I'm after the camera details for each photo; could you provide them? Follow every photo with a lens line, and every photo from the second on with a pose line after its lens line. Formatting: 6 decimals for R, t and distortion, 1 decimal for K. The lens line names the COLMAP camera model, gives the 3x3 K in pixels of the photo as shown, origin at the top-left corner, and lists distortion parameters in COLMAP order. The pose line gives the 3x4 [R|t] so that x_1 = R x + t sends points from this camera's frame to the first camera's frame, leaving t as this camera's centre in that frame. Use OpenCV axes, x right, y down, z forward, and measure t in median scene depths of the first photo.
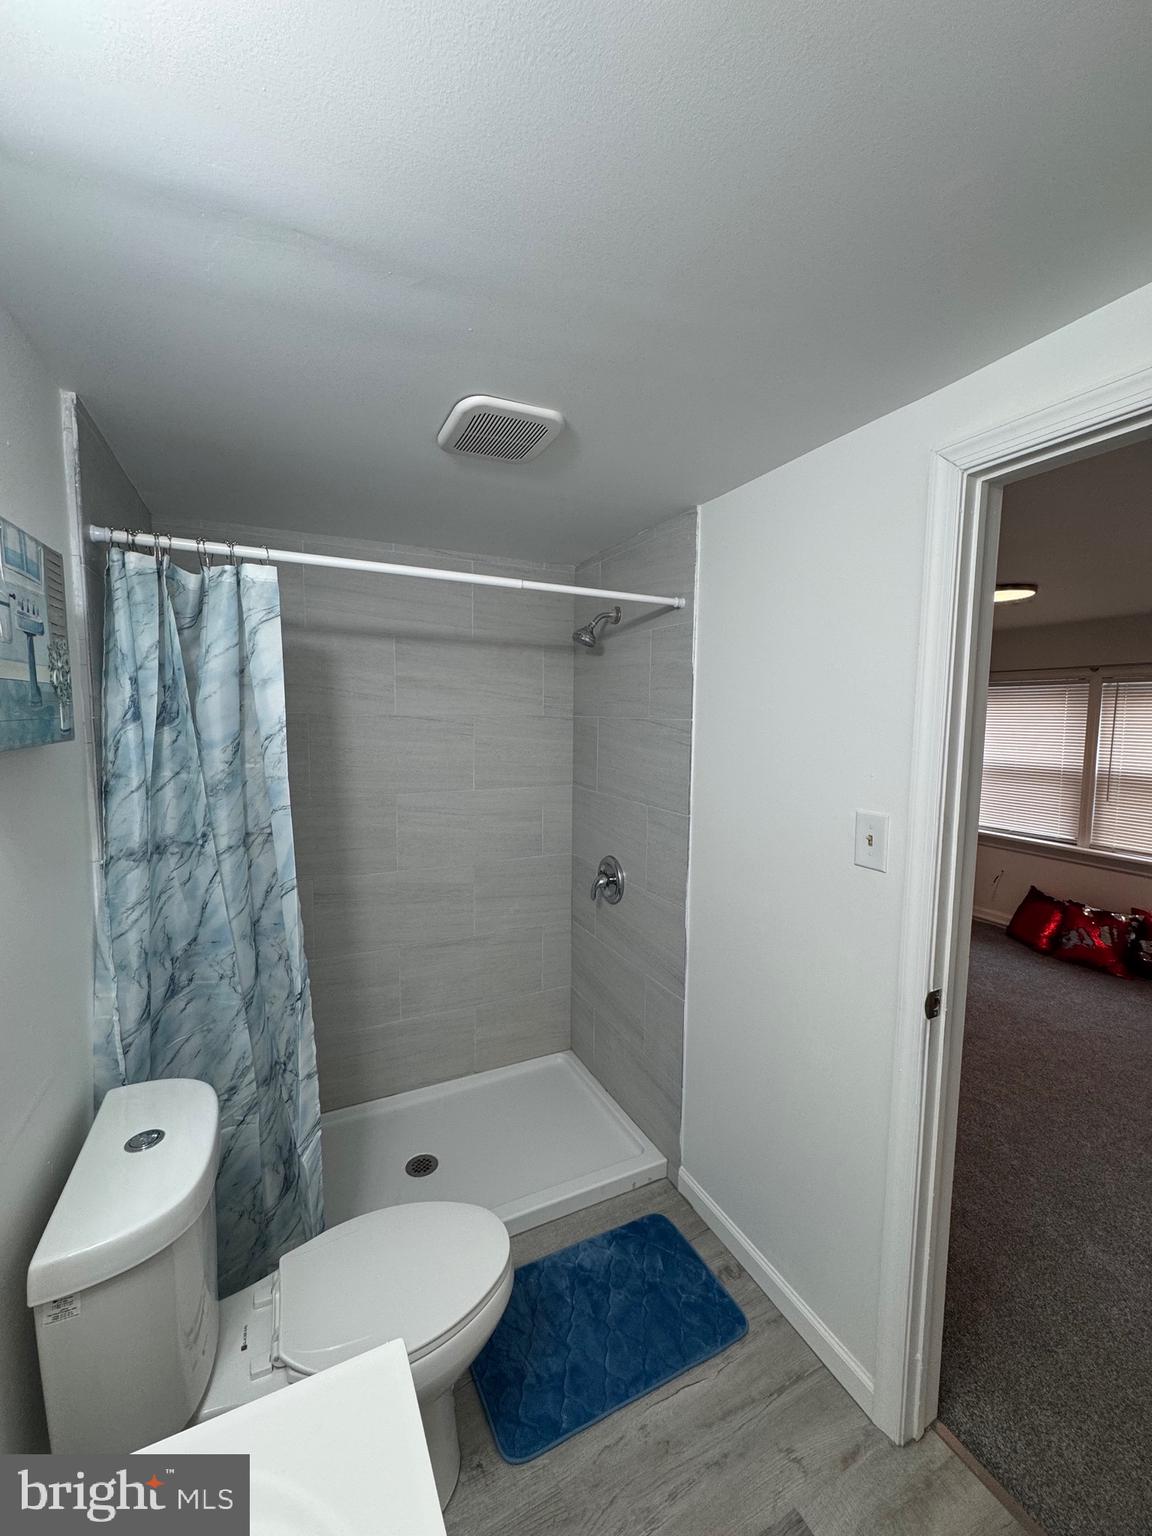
lens RADIAL K [[612.0, 0, 579.7], [0, 612.0, 772.0], [0, 0, 1]] dist [0.000002, -0.000080]
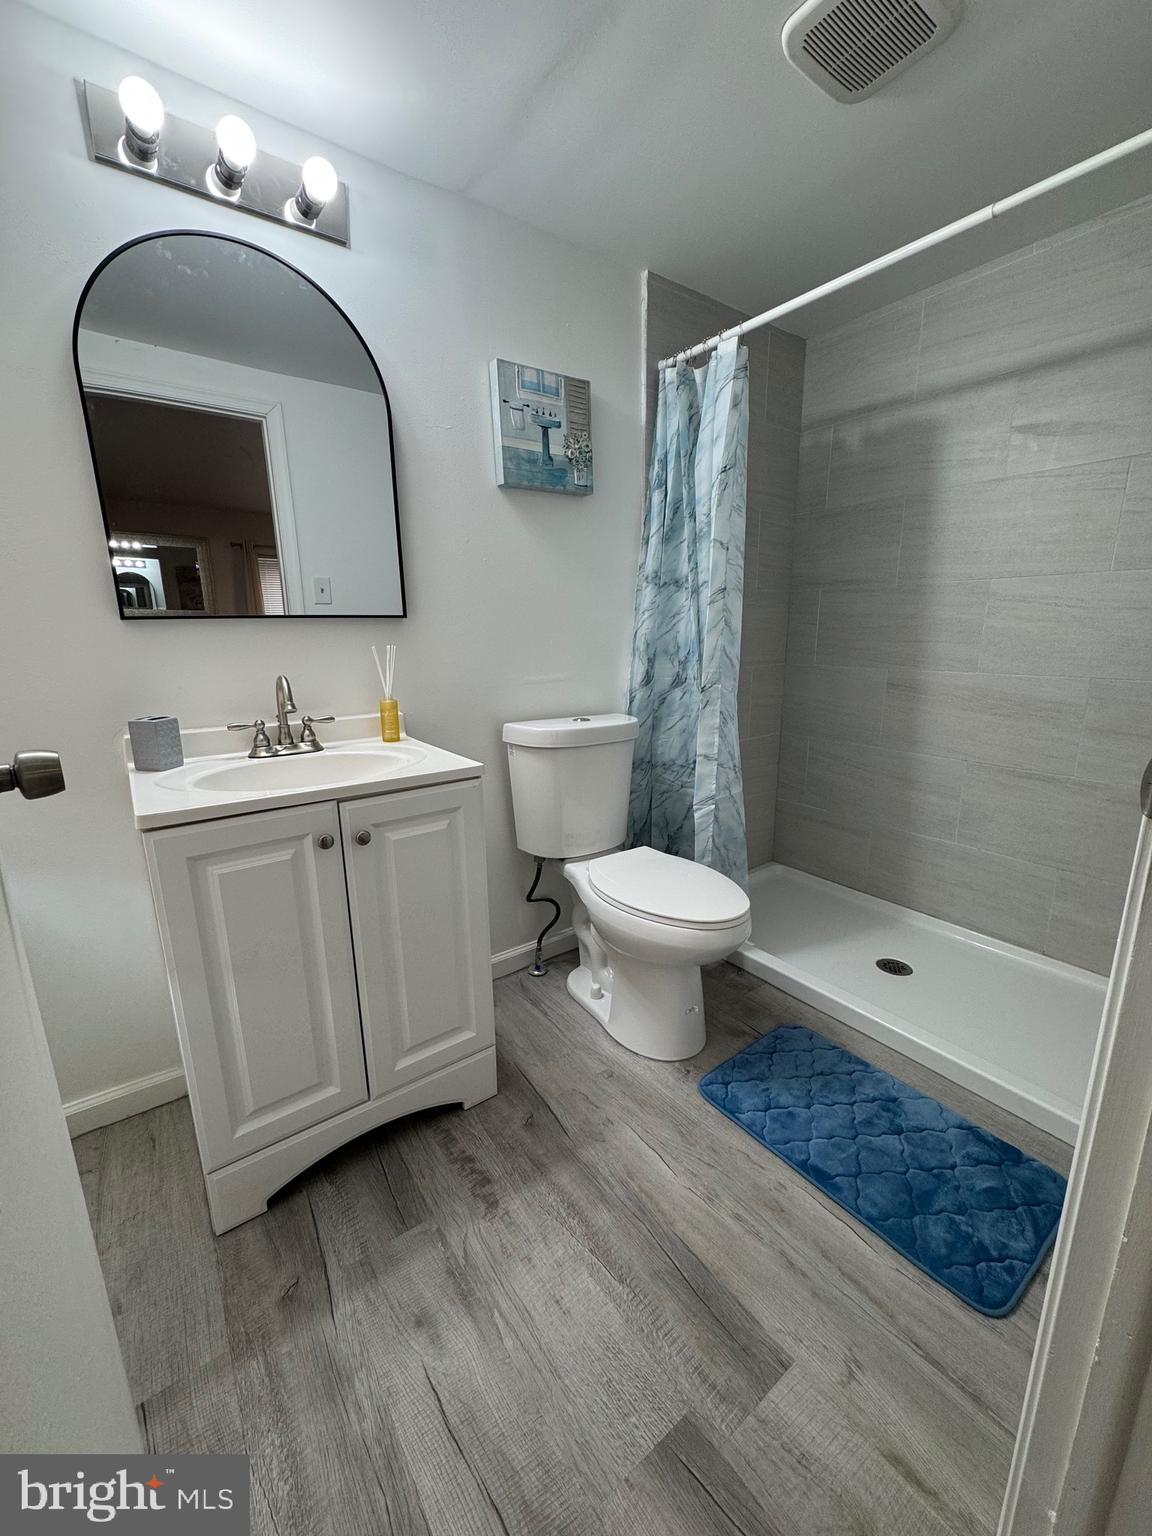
lens RADIAL K [[612.0, 0, 579.7], [0, 612.0, 772.0], [0, 0, 1]] dist [0.000002, -0.000080]
pose [[0.181201, 0.216963, -0.959215, 0.818403], [-0.078294, 0.975448, 0.205845, 0.289828], [0.980324, 0.037802, 0.193739, 0.498067]]
